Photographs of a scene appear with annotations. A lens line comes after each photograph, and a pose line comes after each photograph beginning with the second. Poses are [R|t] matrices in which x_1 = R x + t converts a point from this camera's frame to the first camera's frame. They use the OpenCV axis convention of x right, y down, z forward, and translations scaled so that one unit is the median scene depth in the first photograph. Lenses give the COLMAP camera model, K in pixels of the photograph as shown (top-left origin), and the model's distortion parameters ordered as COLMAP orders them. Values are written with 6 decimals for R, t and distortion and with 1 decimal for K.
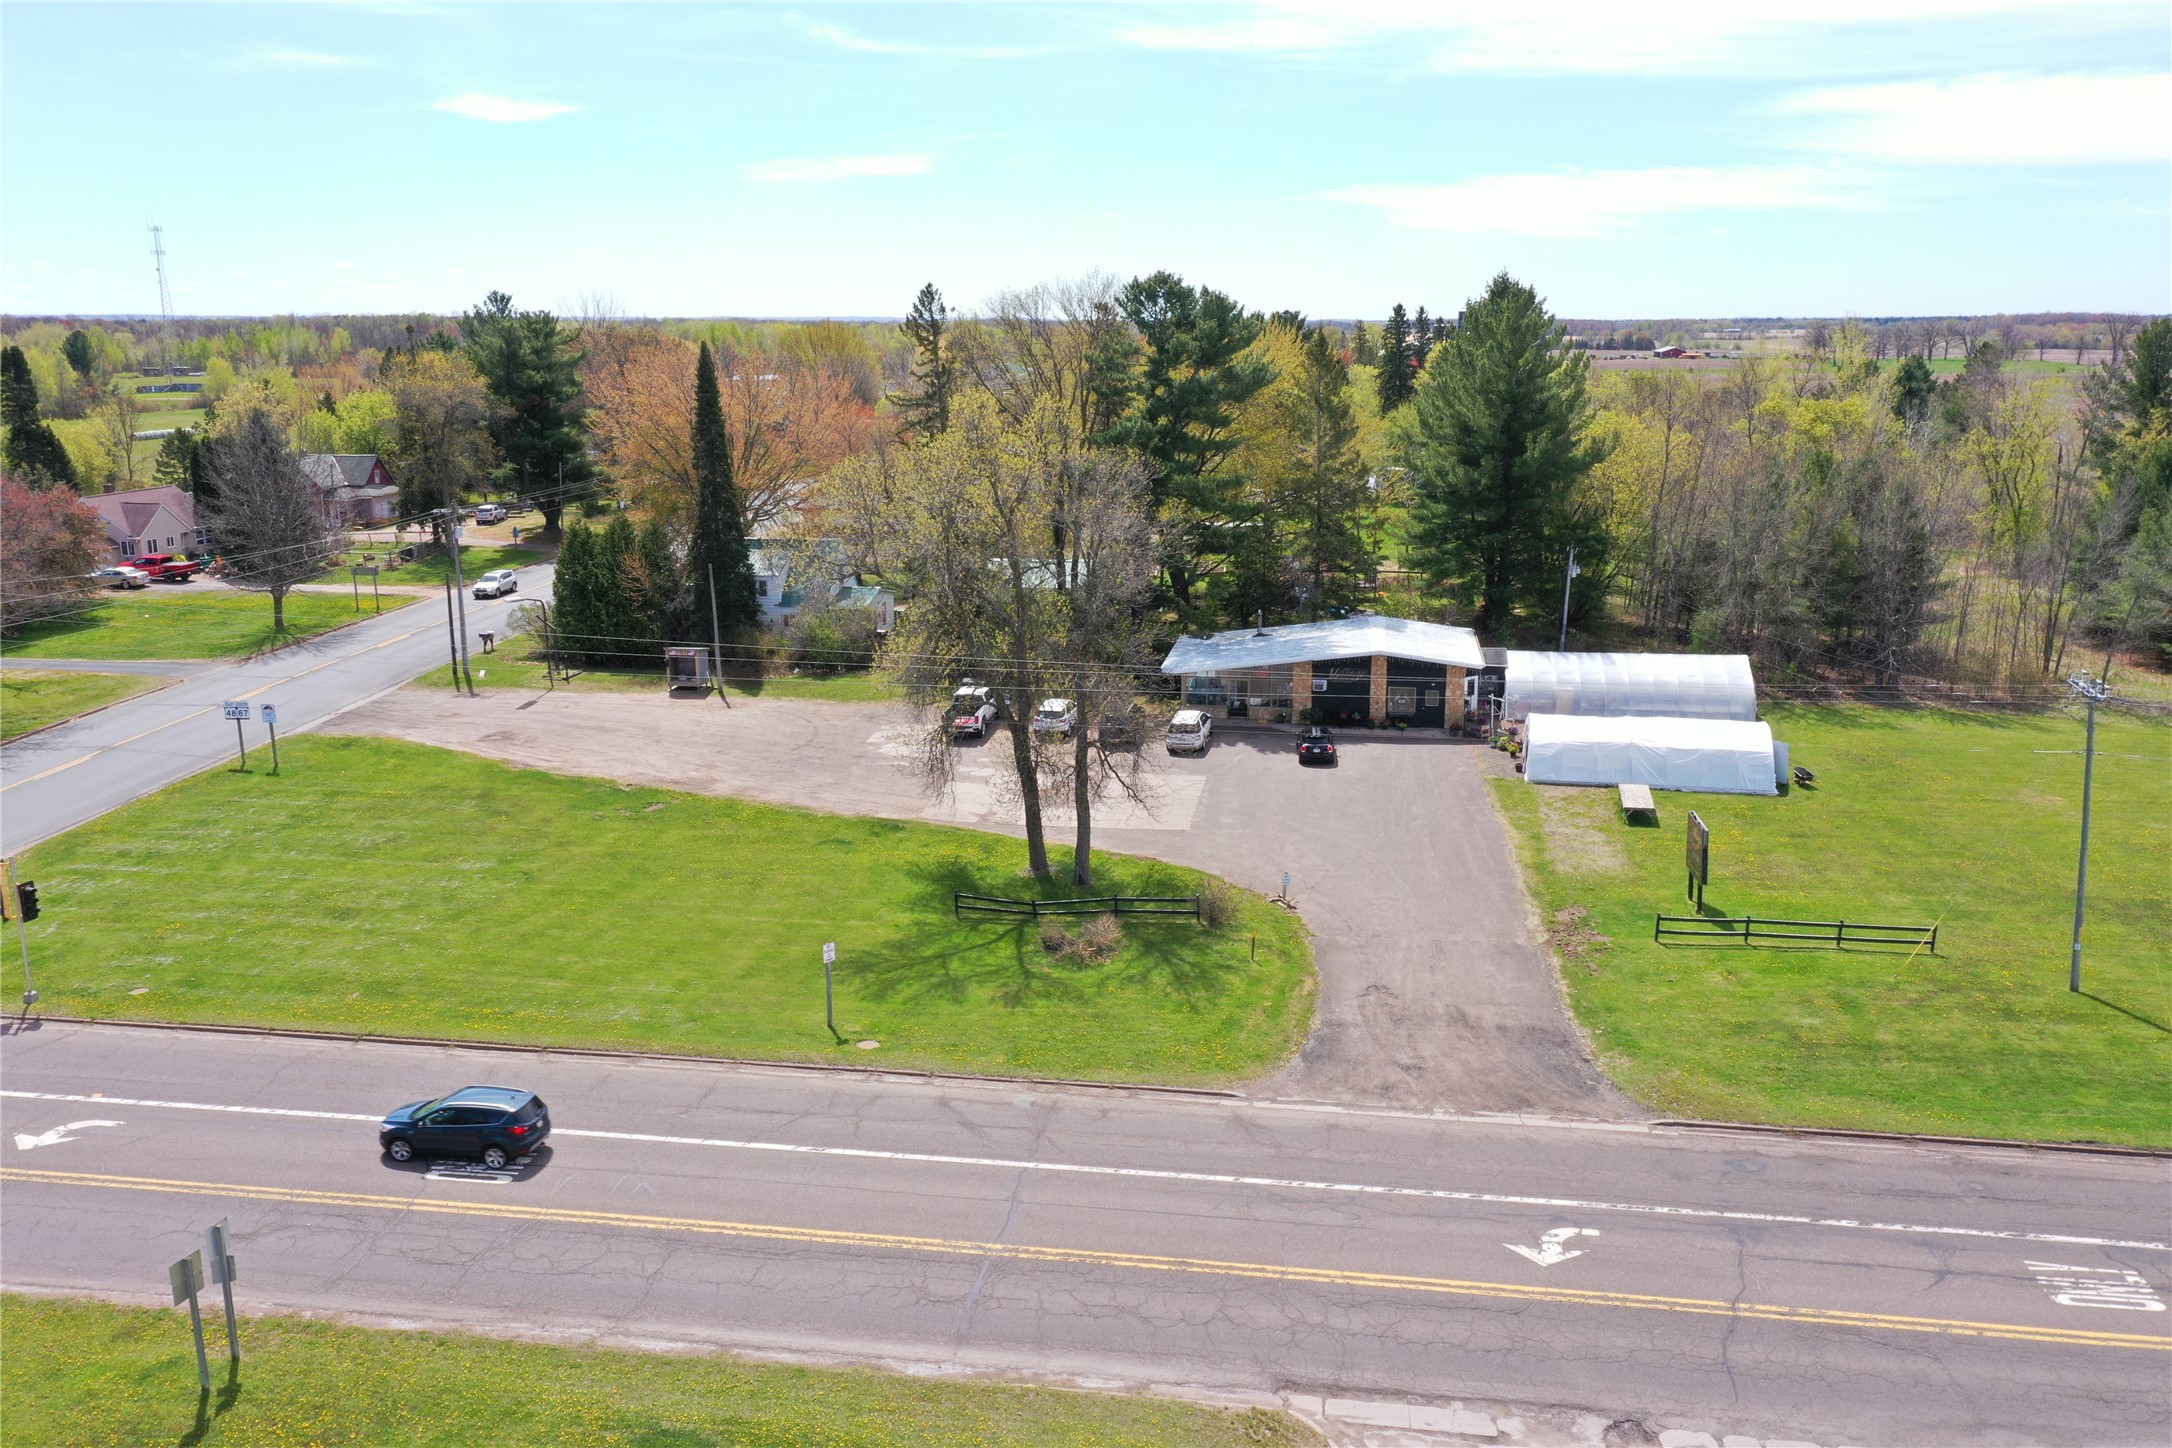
lens RADIAL K [[1728.3, 0, 1086.0], [0, 1728.3, 724.0], [0, 0, 1]] dist [0.007033, 0.008836]
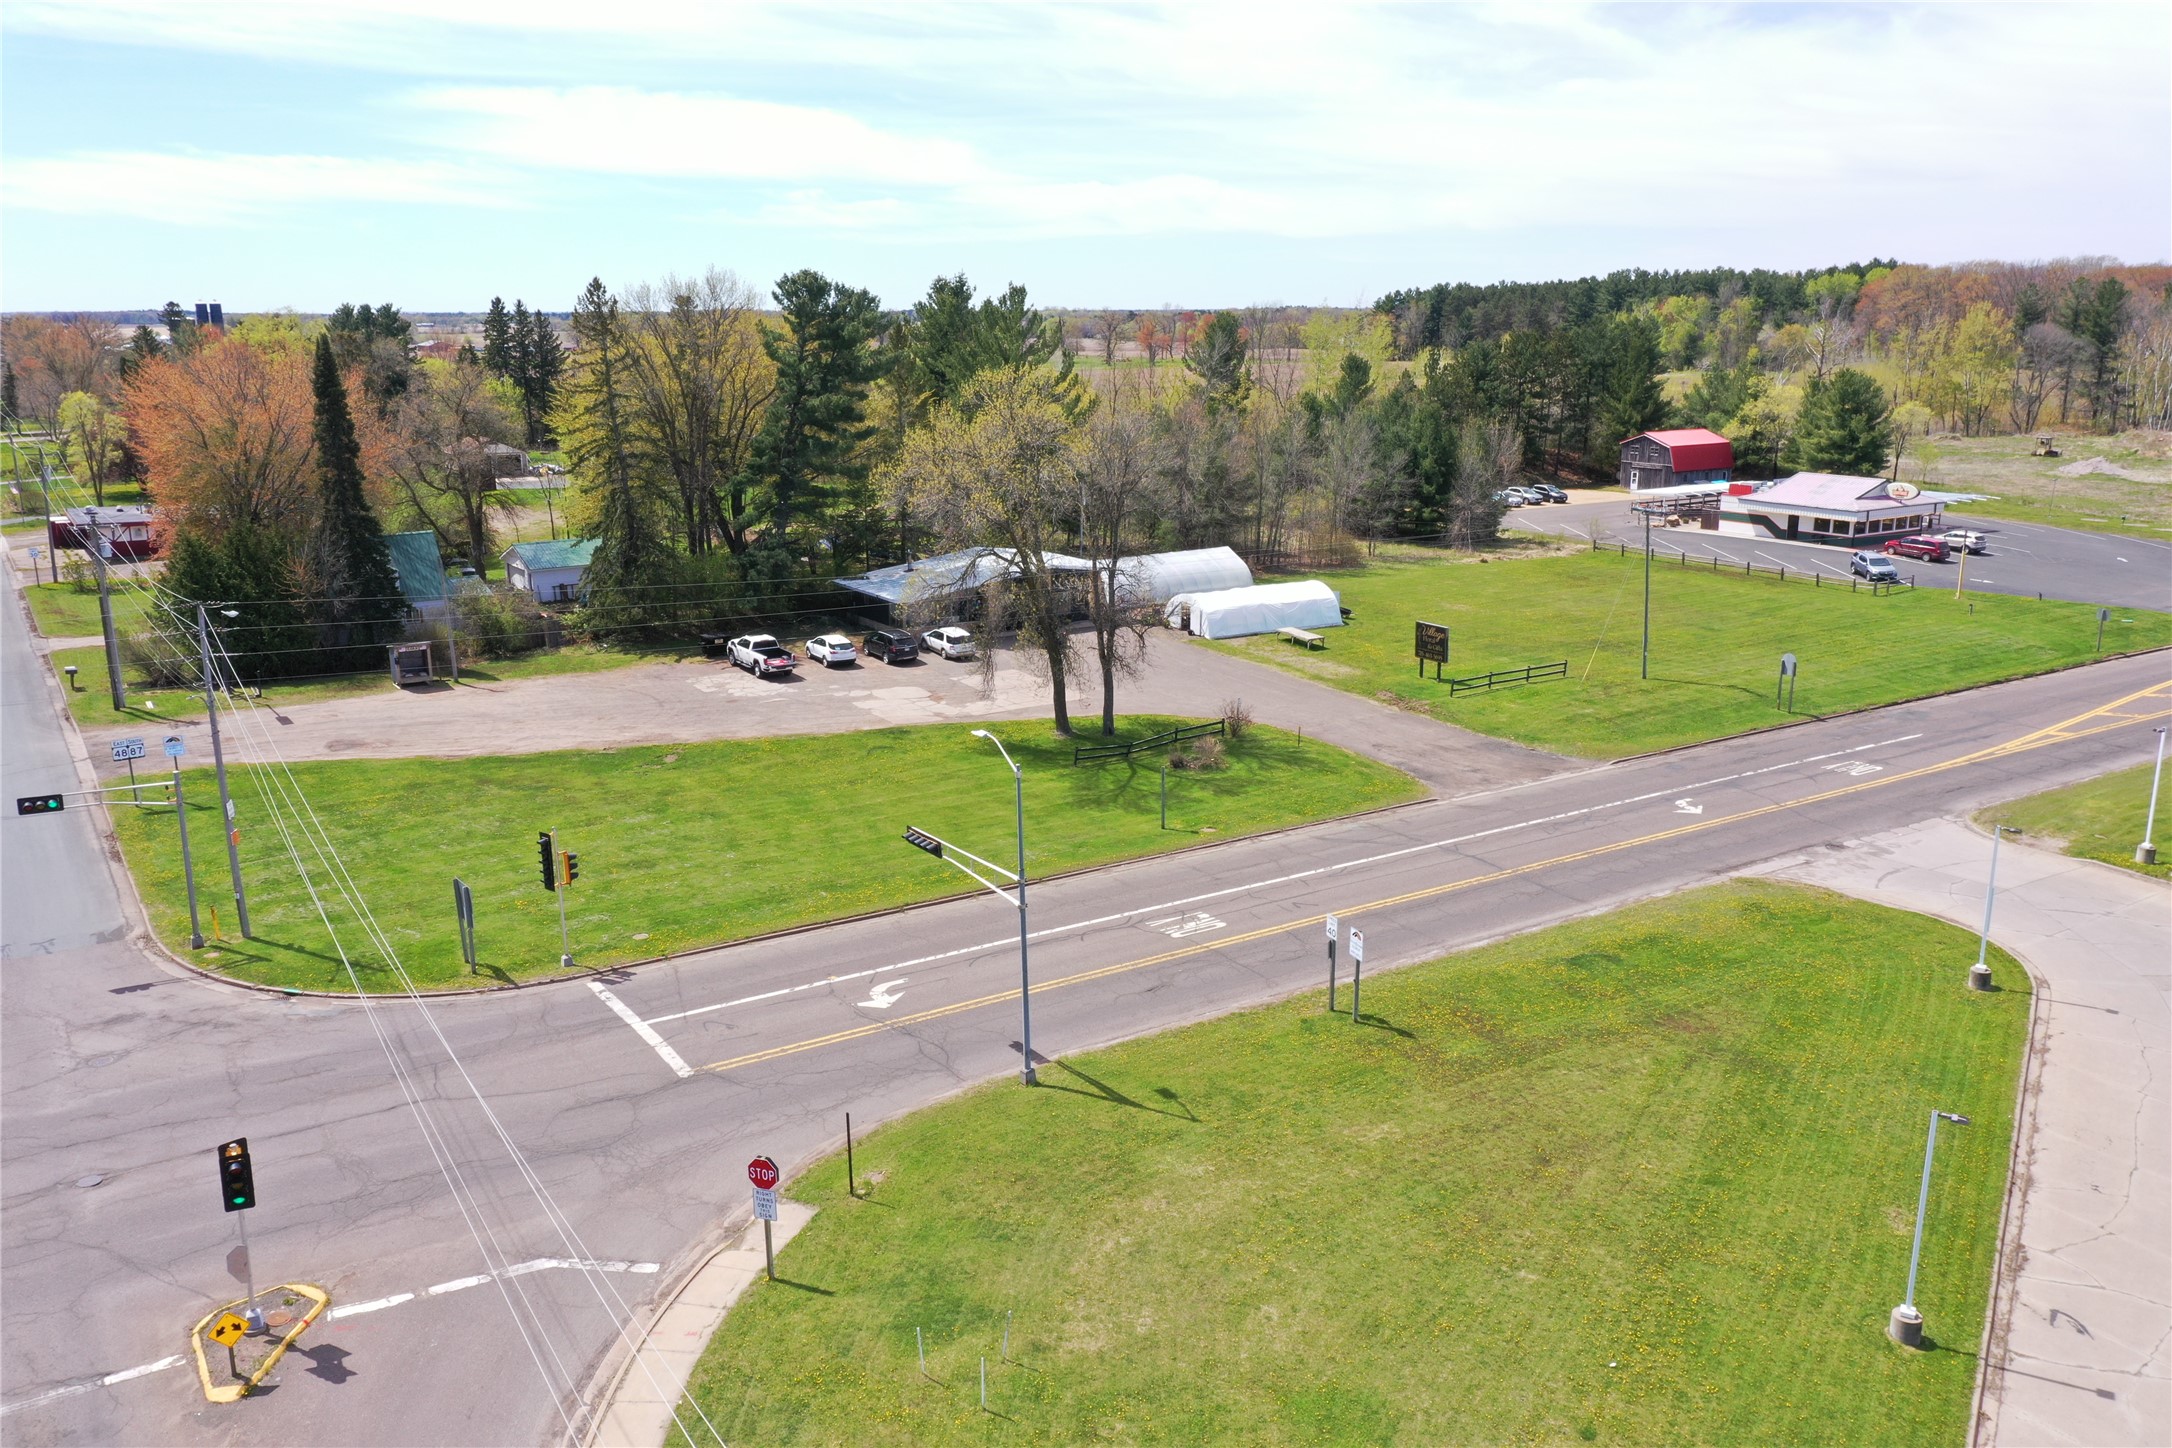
lens RADIAL K [[1706.9, 0, 1086.0], [0, 1706.9, 724.0], [0, 0, 1]] dist [0.010845, 0.008724]
pose [[0.753825, -0.156679, 0.638122, -1.050595], [0.152493, 0.986355, 0.062038, -0.000475], [-0.639135, 0.050543, 0.767432, -0.004043]]
